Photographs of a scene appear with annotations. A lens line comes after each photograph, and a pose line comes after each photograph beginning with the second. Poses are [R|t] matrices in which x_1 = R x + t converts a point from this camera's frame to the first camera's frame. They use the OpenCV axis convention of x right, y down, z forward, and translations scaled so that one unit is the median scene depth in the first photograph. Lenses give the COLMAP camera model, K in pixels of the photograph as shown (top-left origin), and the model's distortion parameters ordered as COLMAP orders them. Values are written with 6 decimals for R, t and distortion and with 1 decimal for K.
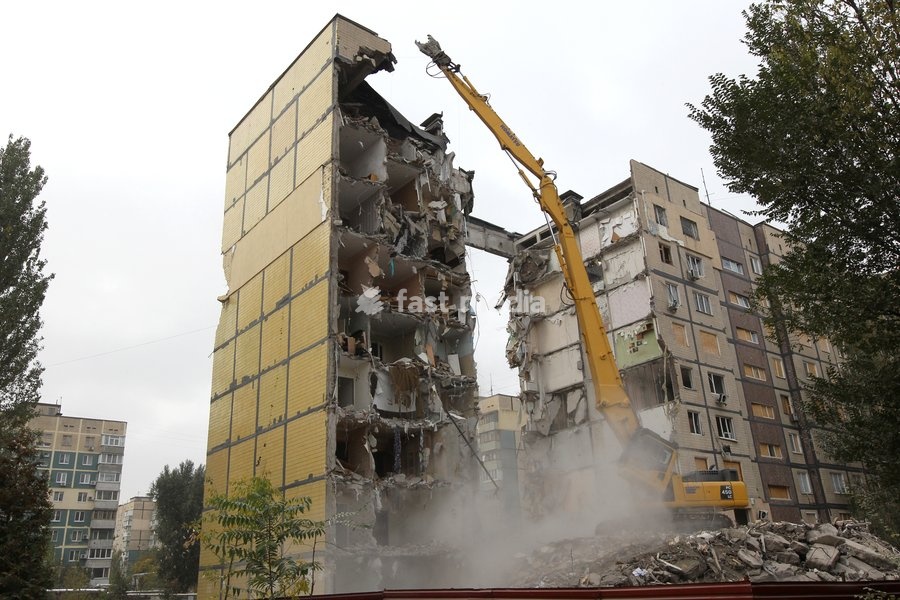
lens RADIAL K [[753.8, 0, 449.2], [0, 753.8, 295.9], [0, 0, 1]] dist [-0.061517, 0.115440]
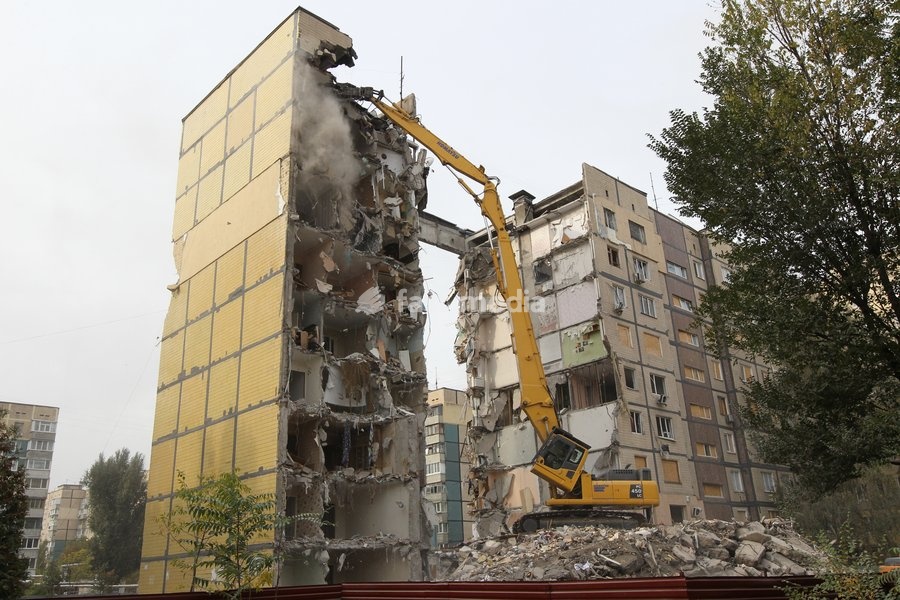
lens RADIAL K [[760.7, 0, 448.3], [0, 760.7, 297.5], [0, 0, 1]] dist [-0.057543, 0.116557]
pose [[0.996952, 0.031691, 0.071295, -0.008674], [-0.032720, 0.999376, 0.013315, -0.007247], [-0.070829, -0.015607, 0.997366, -0.017327]]
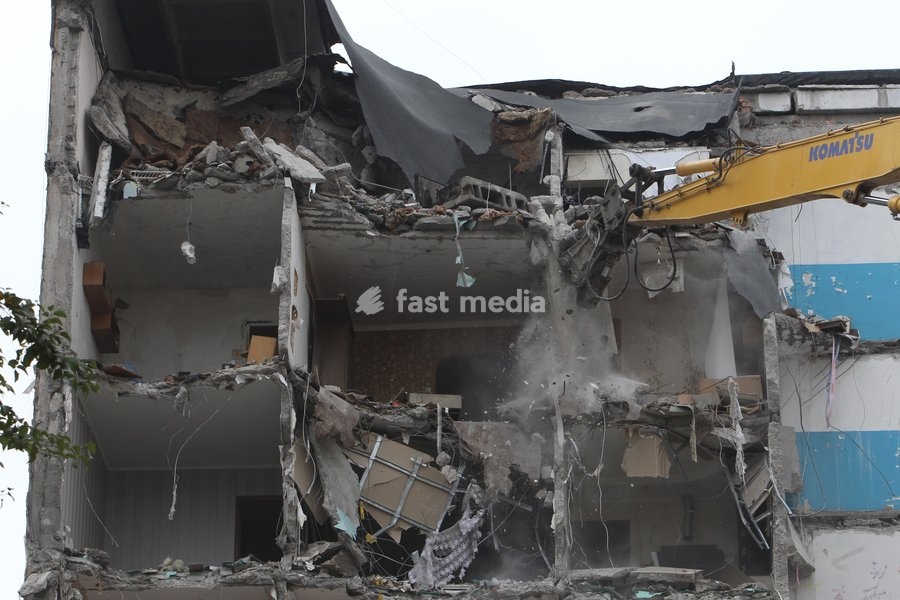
lens RADIAL K [[3495.9, 0, 450.3], [0, 3495.9, 300.3], [0, 0, 1]] dist [0.070511, 1.374876]
pose [[0.738614, -0.249067, -0.626430, 0.592999], [0.219835, 0.967438, -0.125446, 0.002109], [0.637277, -0.045055, 0.769317, 0.038358]]
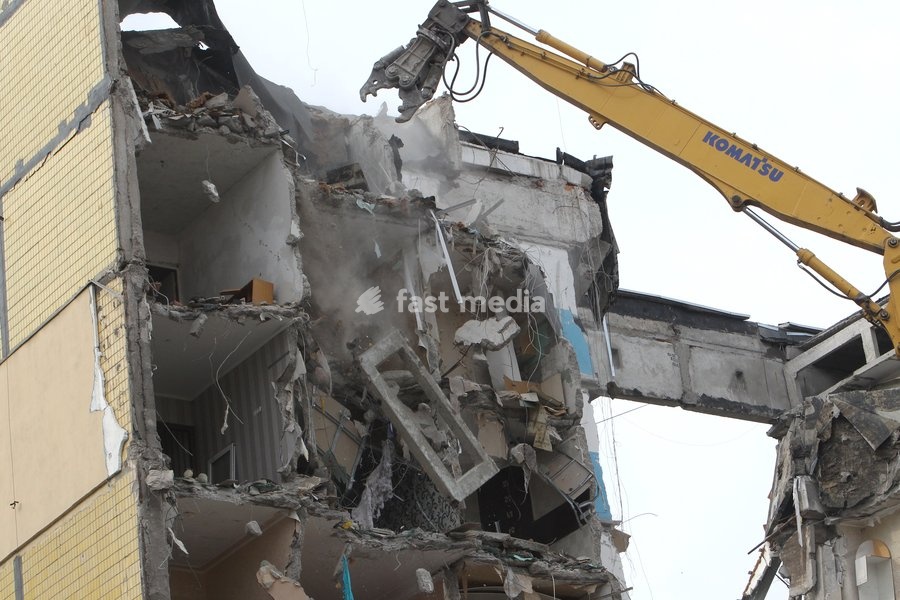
lens RADIAL K [[3094.4, 0, 449.8], [0, 3094.4, 299.9], [0, 0, 1]] dist [-0.072301, -0.412586]
pose [[0.994096, -0.094667, -0.053016, 0.031371], [0.092618, 0.994904, -0.039861, -0.075464], [0.056520, 0.034716, 0.997798, -0.184574]]
